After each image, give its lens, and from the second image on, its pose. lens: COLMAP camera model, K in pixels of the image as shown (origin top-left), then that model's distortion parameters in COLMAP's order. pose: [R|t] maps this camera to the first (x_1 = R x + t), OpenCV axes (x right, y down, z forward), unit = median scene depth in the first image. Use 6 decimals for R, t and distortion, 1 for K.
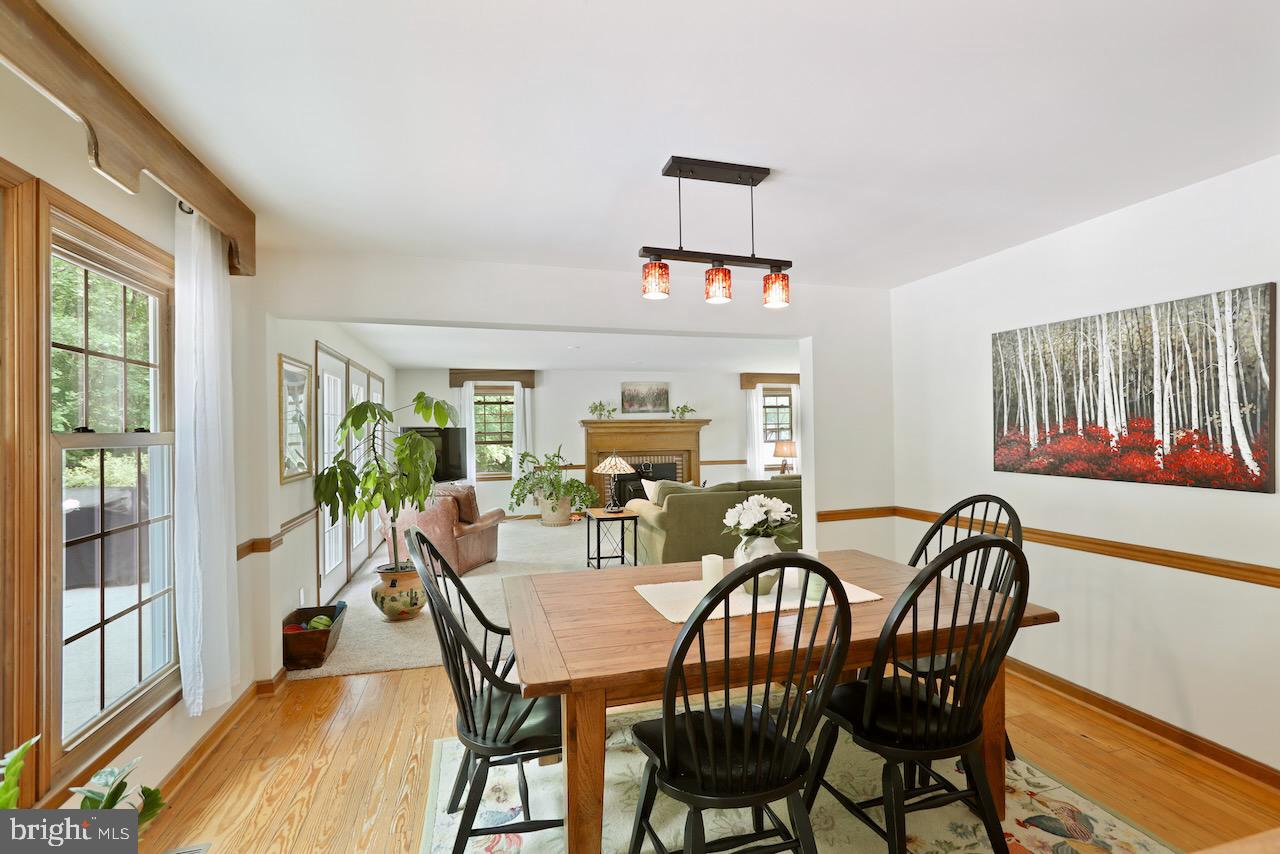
lens RADIAL K [[582.8, 0, 641.7], [0, 582.8, 425.6], [0, 0, 1]] dist [-0.025091, 0.009844]
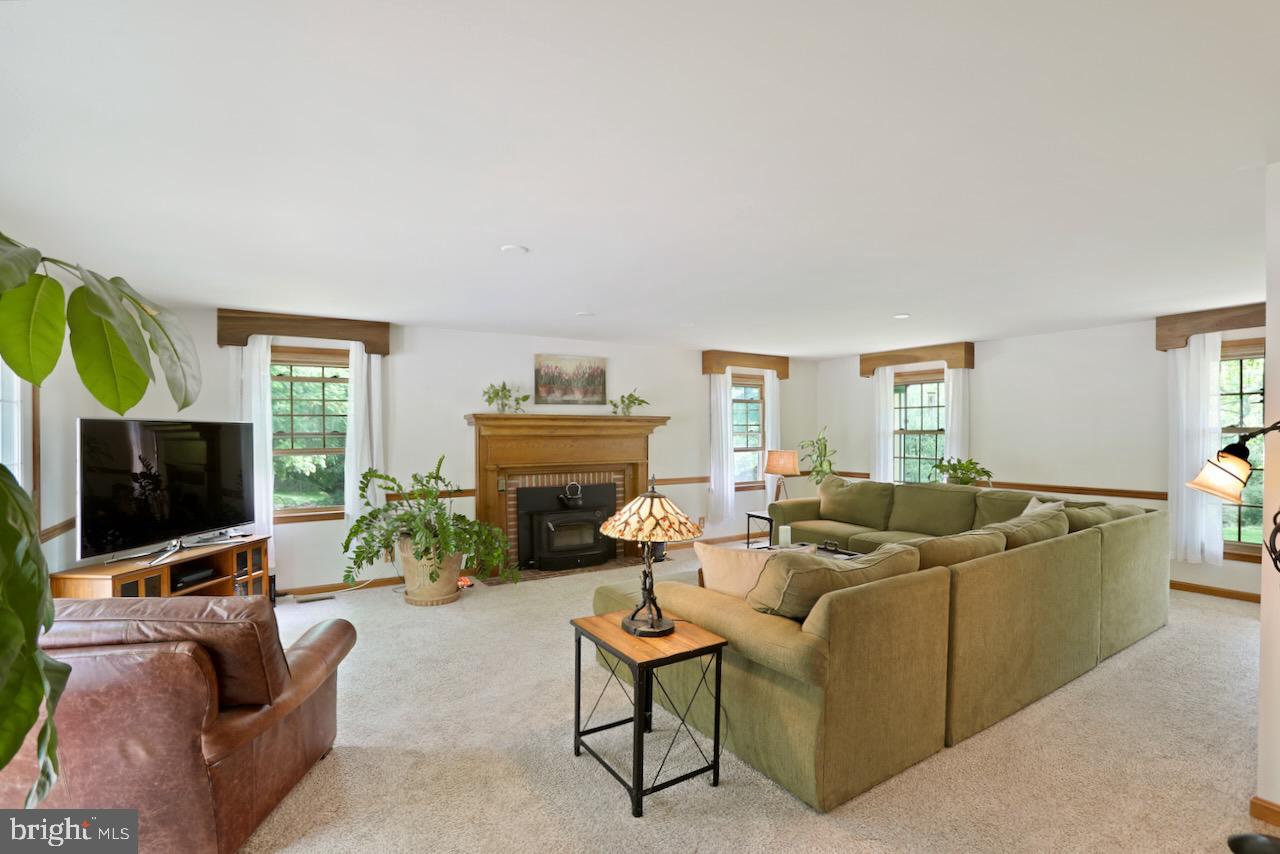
lens RADIAL K [[582.8, 0, 607.2], [0, 582.8, 438.1], [0, 0, 1]] dist [-0.025091, 0.009844]
pose [[0.968760, 0.008199, 0.247864, -0.114056], [-0.011260, 0.999877, 0.010932, 0.007191], [-0.247744, -0.013382, 0.968733, 0.388327]]
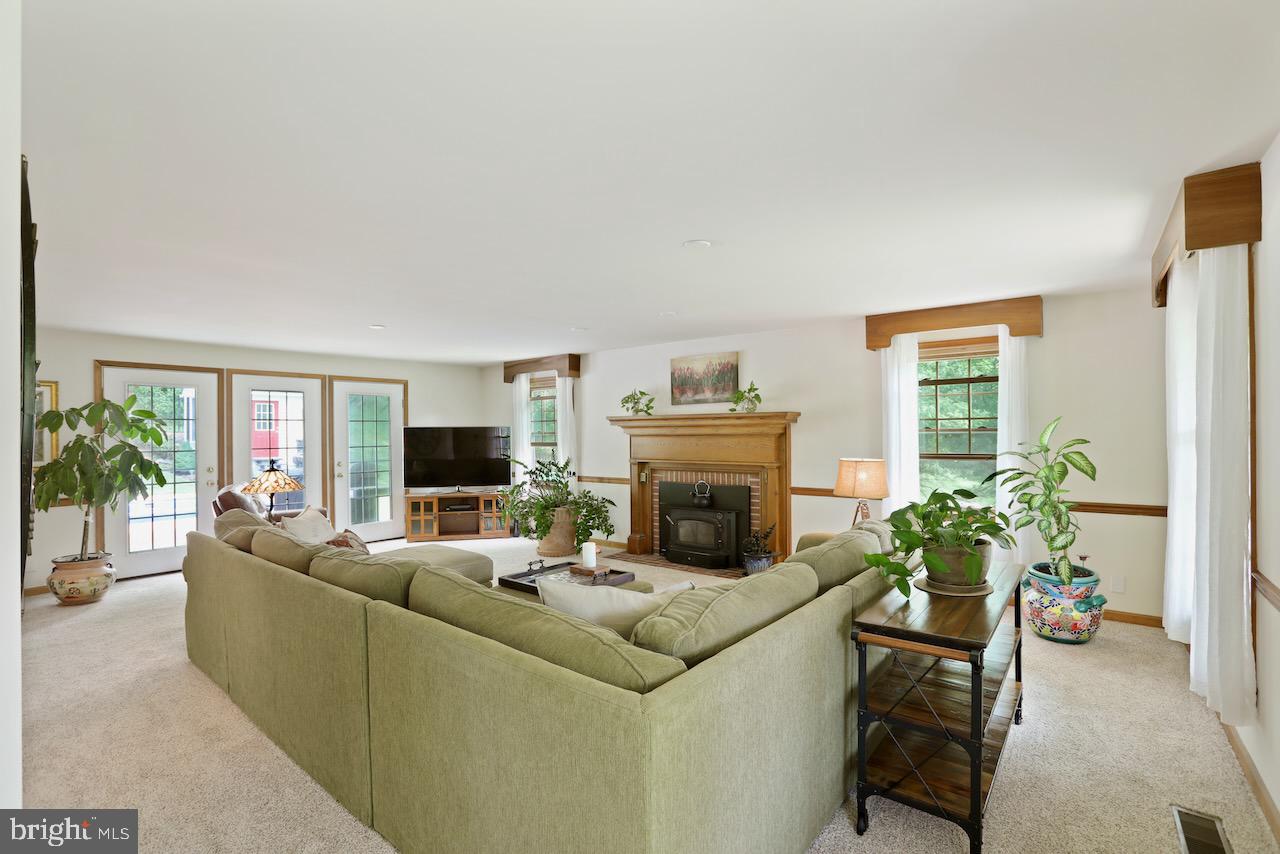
lens RADIAL K [[582.8, 0, 602.6], [0, 582.8, 432.5], [0, 0, 1]] dist [-0.025091, 0.009844]
pose [[0.571679, 0.009431, -0.820423, 0.471528], [0.007134, 0.999839, 0.016465, -0.001670], [0.820446, -0.015266, 0.571520, 0.560178]]
